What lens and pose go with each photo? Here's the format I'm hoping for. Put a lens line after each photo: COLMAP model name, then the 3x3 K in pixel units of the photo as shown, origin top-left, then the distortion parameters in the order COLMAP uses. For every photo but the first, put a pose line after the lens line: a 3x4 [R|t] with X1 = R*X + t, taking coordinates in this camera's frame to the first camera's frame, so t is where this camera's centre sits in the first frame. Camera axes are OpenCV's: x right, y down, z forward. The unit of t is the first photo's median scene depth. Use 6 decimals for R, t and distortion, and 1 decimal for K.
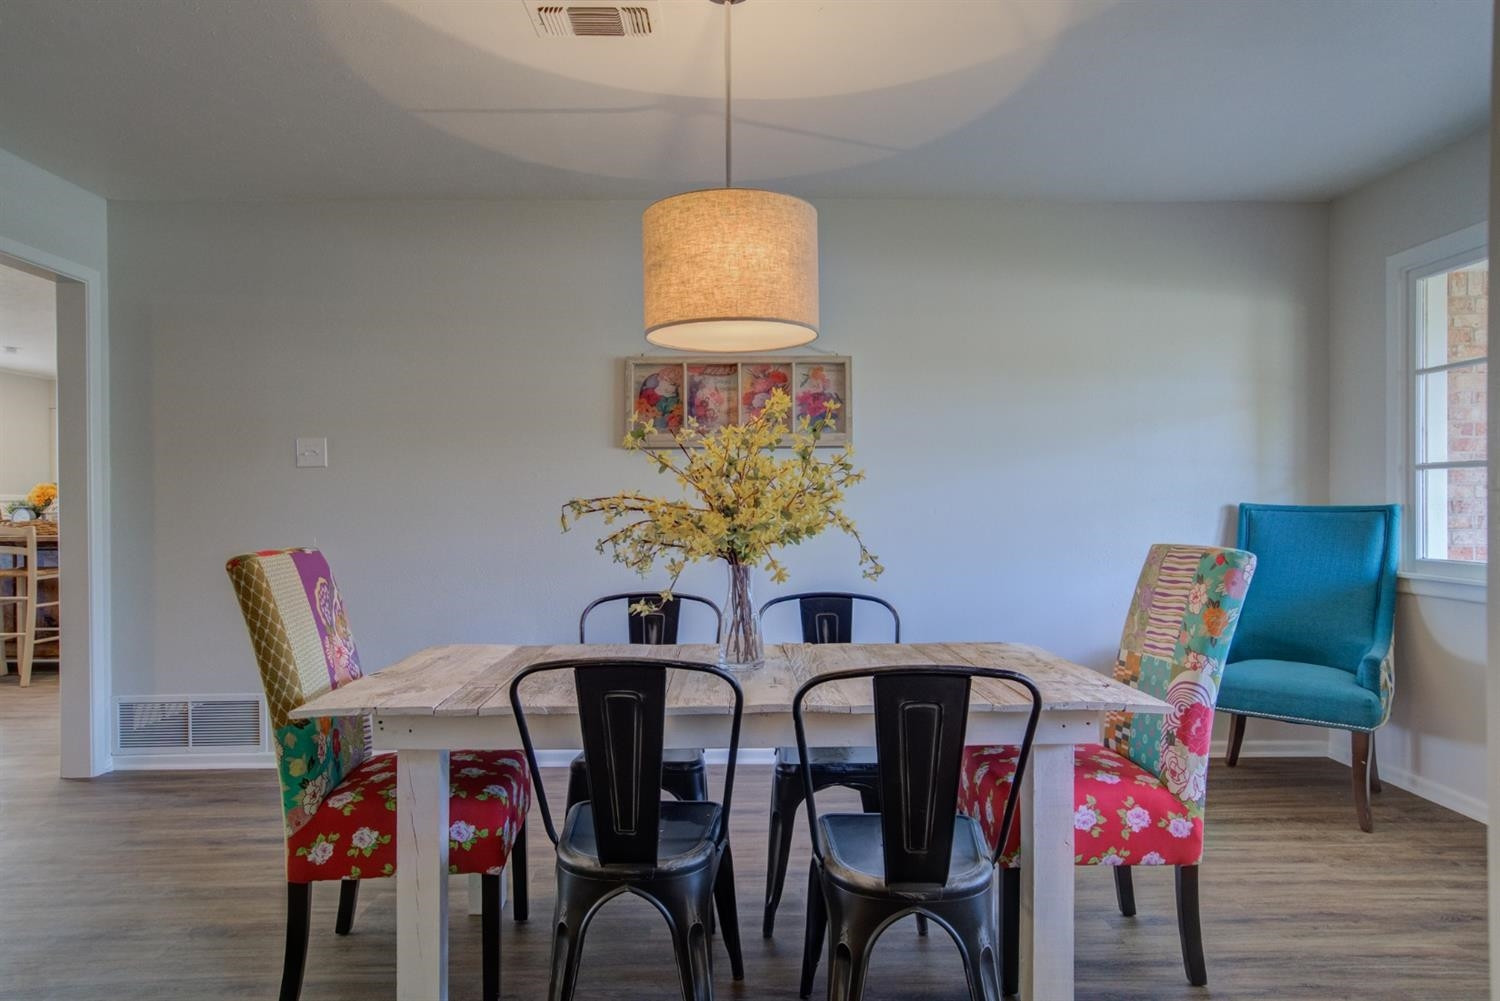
lens RADIAL K [[923.5, 0, 750.0], [0, 923.5, 500.5], [0, 0, 1]] dist [-0.003868, -0.001904]
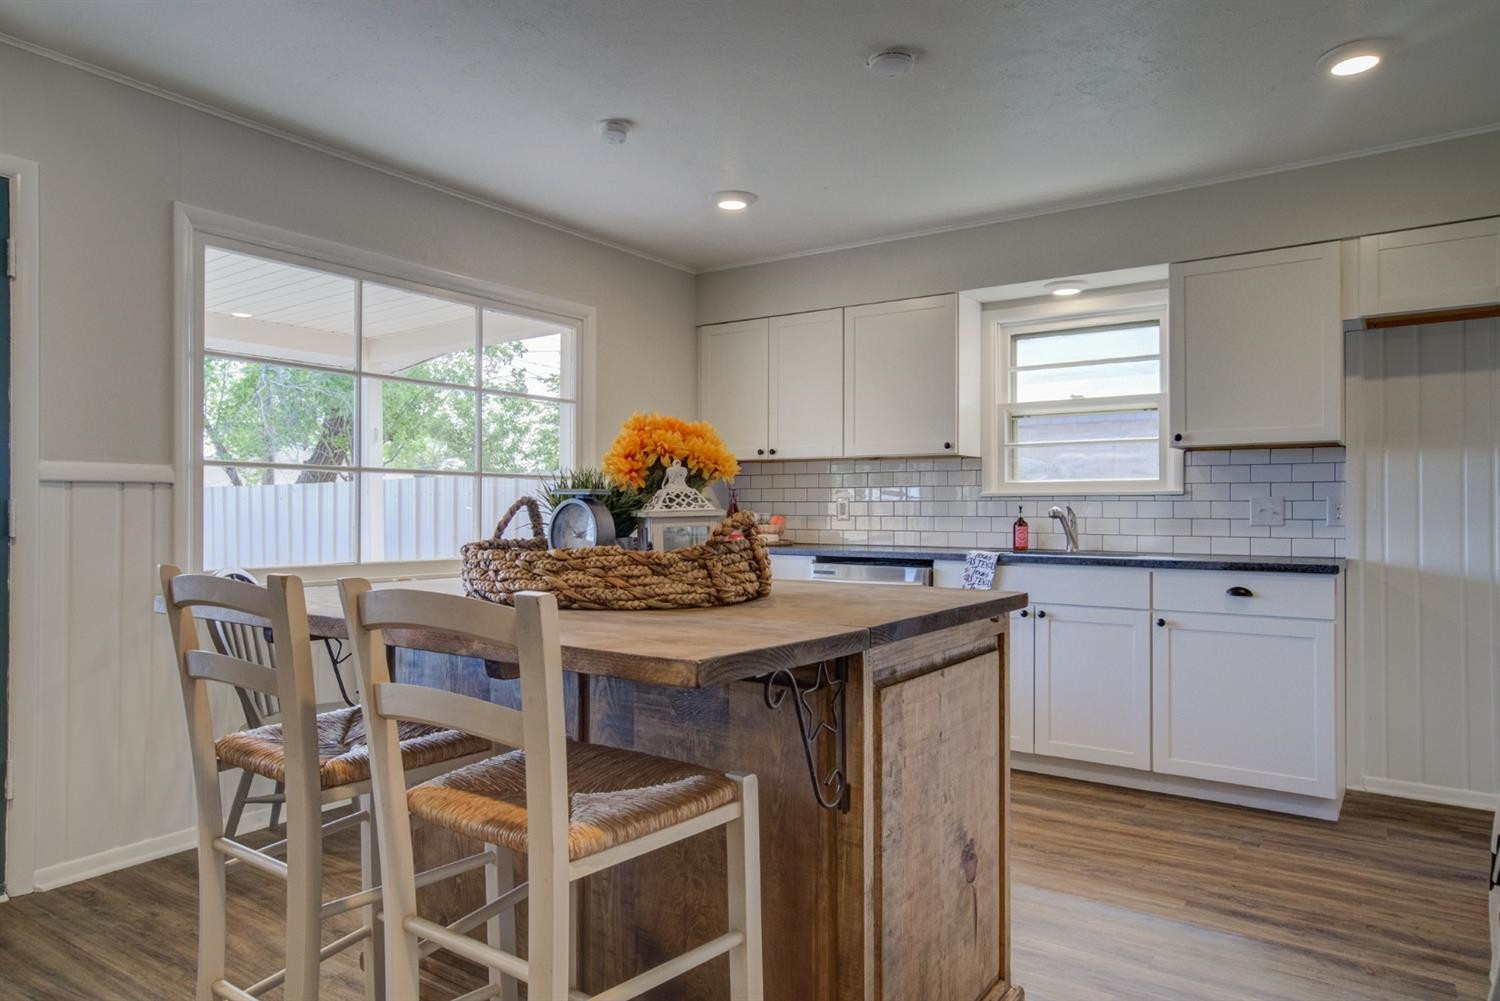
lens RADIAL K [[923.5, 0, 750.0], [0, 923.5, 500.5], [0, 0, 1]] dist [-0.003868, -0.001904]
pose [[0.809871, -0.003186, -0.586599, -0.586585], [-0.005041, 0.999911, -0.012391, 0.011753], [0.586586, 0.012992, 0.809783, 0.803833]]
